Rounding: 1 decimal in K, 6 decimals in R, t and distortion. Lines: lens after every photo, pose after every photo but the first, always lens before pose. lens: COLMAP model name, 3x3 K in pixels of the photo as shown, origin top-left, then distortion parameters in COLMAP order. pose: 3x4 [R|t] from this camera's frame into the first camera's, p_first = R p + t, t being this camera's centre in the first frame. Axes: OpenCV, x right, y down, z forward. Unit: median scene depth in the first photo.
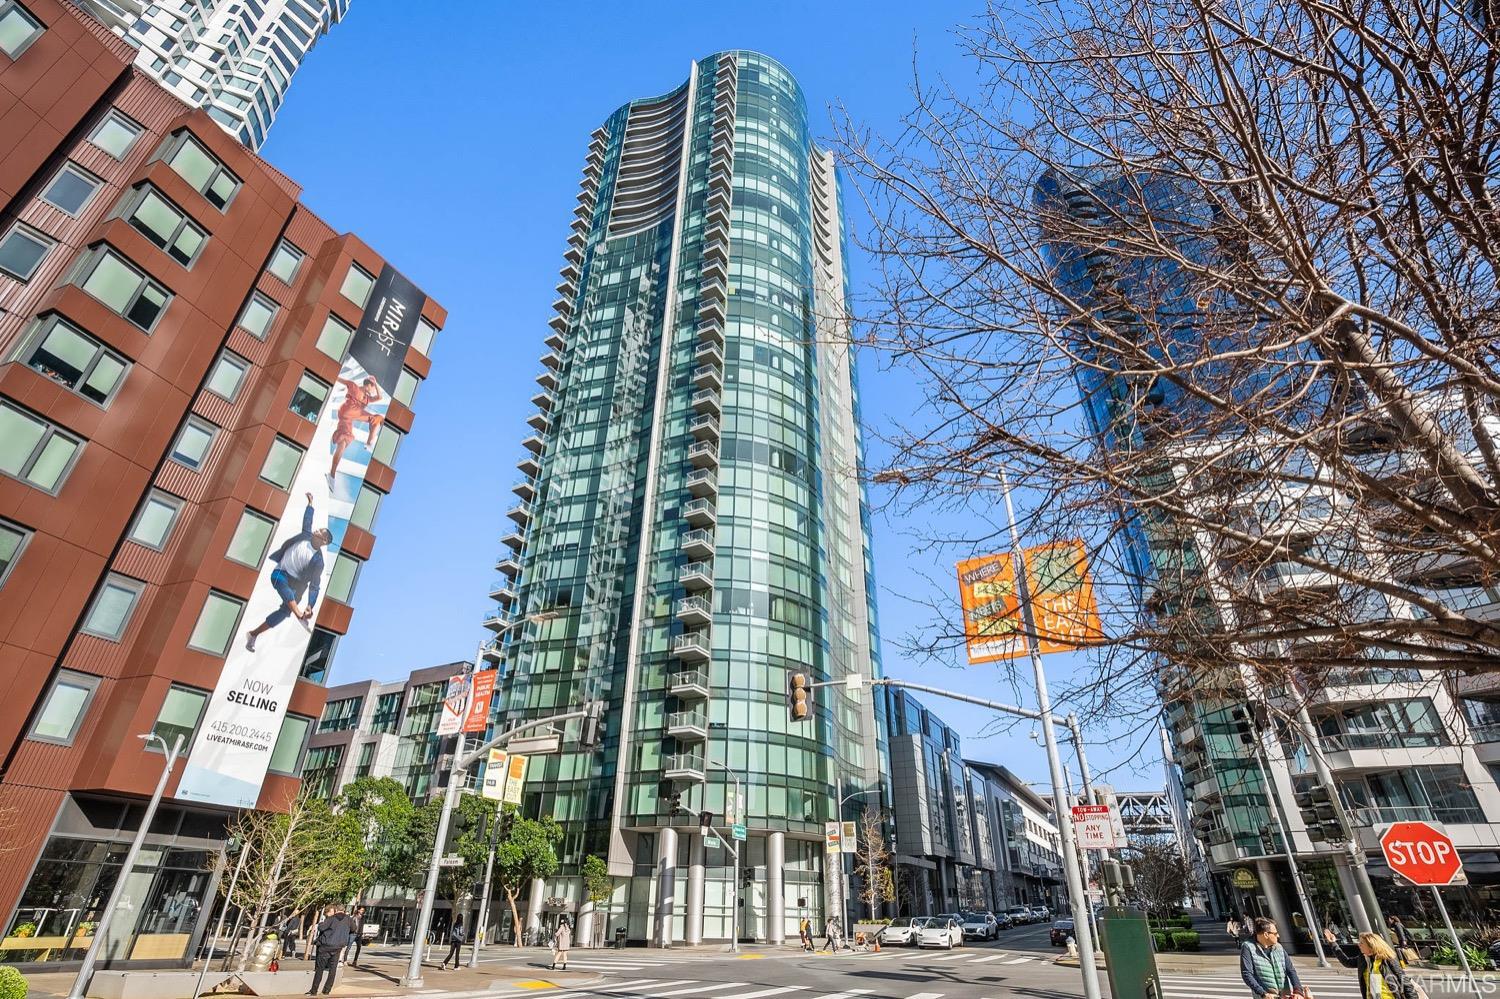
lens RADIAL K [[695.2, 0, 752.3], [0, 695.2, 510.0], [0, 0, 1]] dist [-0.038758, 0.008678]
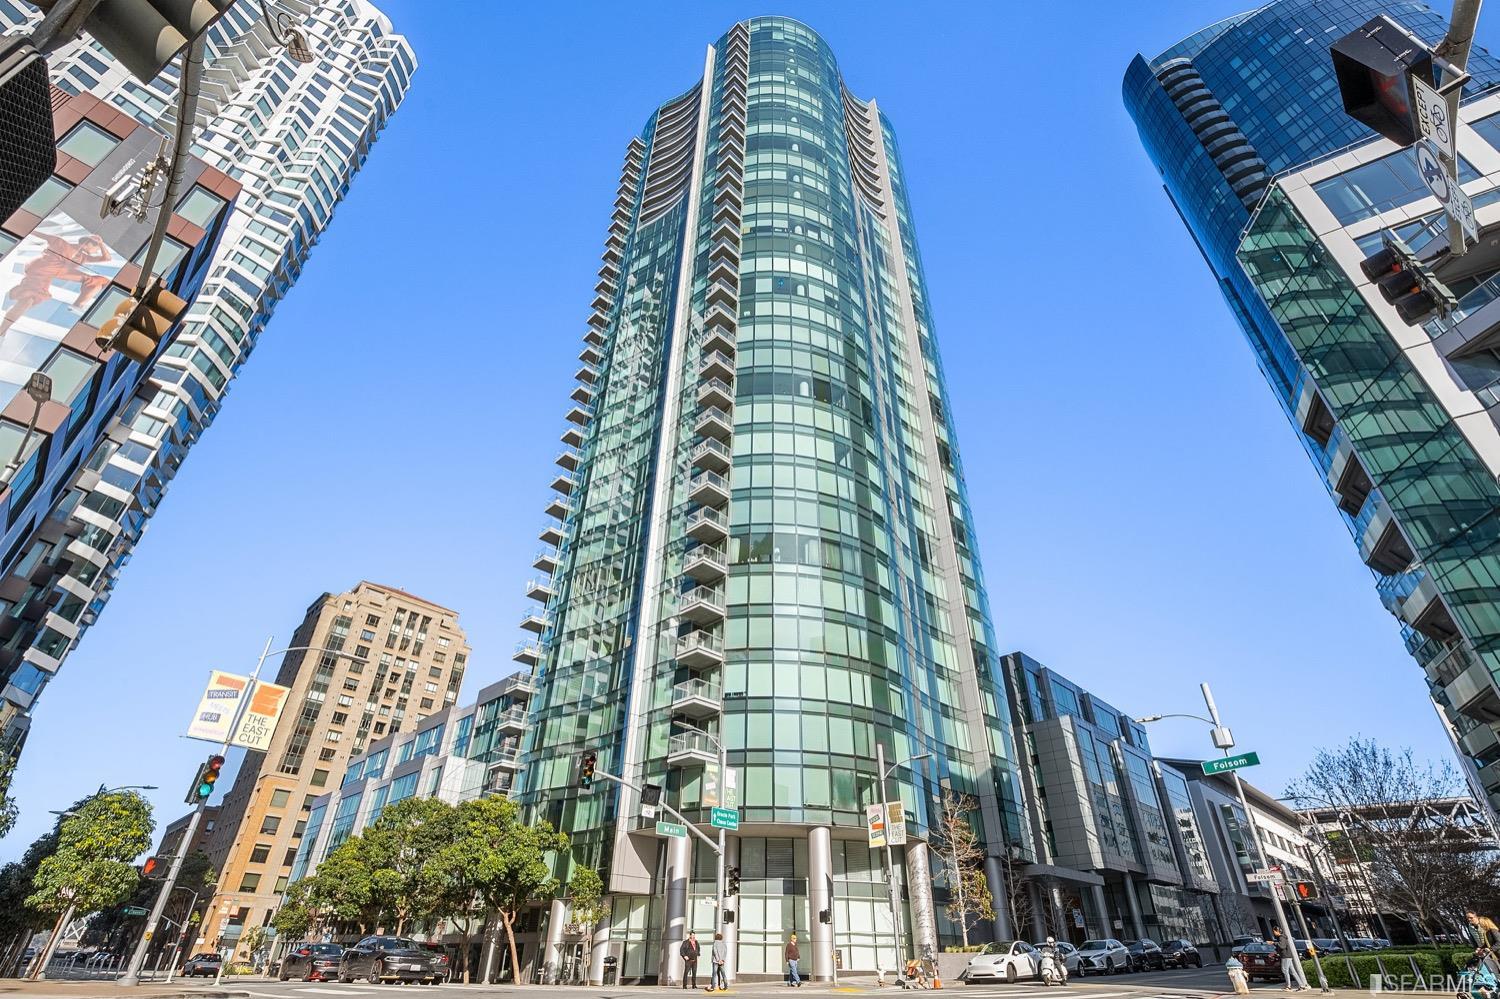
lens RADIAL K [[680.9, 0, 761.1], [0, 680.9, 506.8], [0, 0, 1]] dist [-0.038744, 0.007725]
pose [[0.961049, -0.157859, -0.226858, 0.146123], [0.141229, 0.986070, -0.087862, 0.131978], [0.237567, 0.052401, 0.969957, 0.187460]]
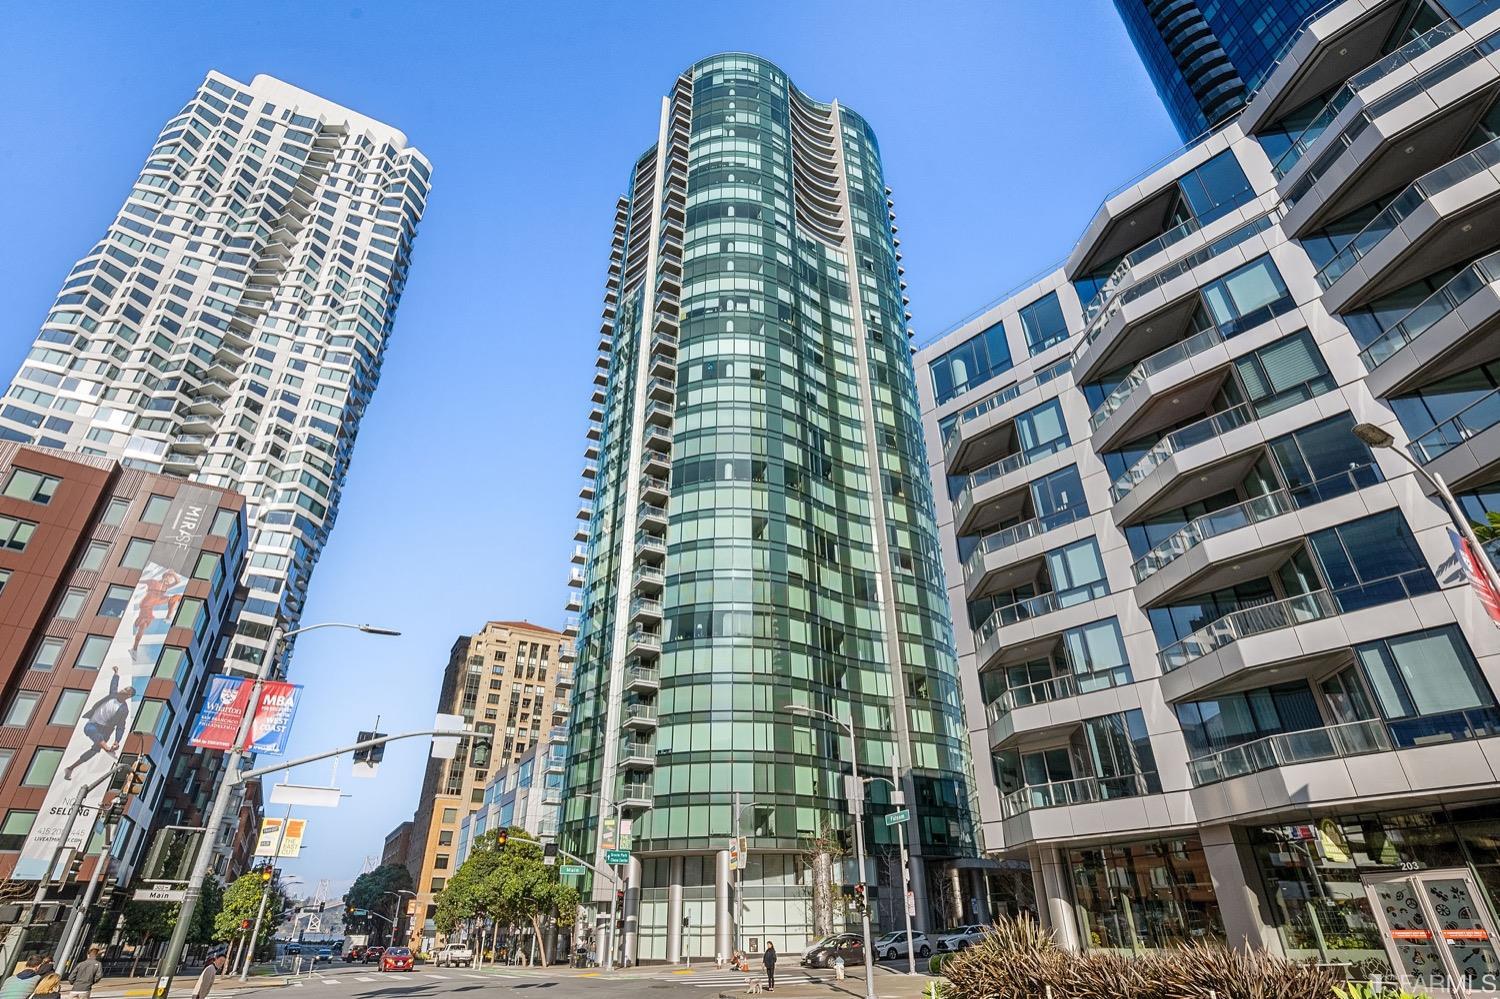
lens RADIAL K [[730.7, 0, 771.3], [0, 730.7, 505.5], [0, 0, 1]] dist [-0.038171, 0.010362]
pose [[0.855926, -0.282647, -0.433014, 0.513114], [0.285169, 0.956553, -0.060698, 0.053721], [0.431357, -0.071530, 0.899341, 0.088844]]
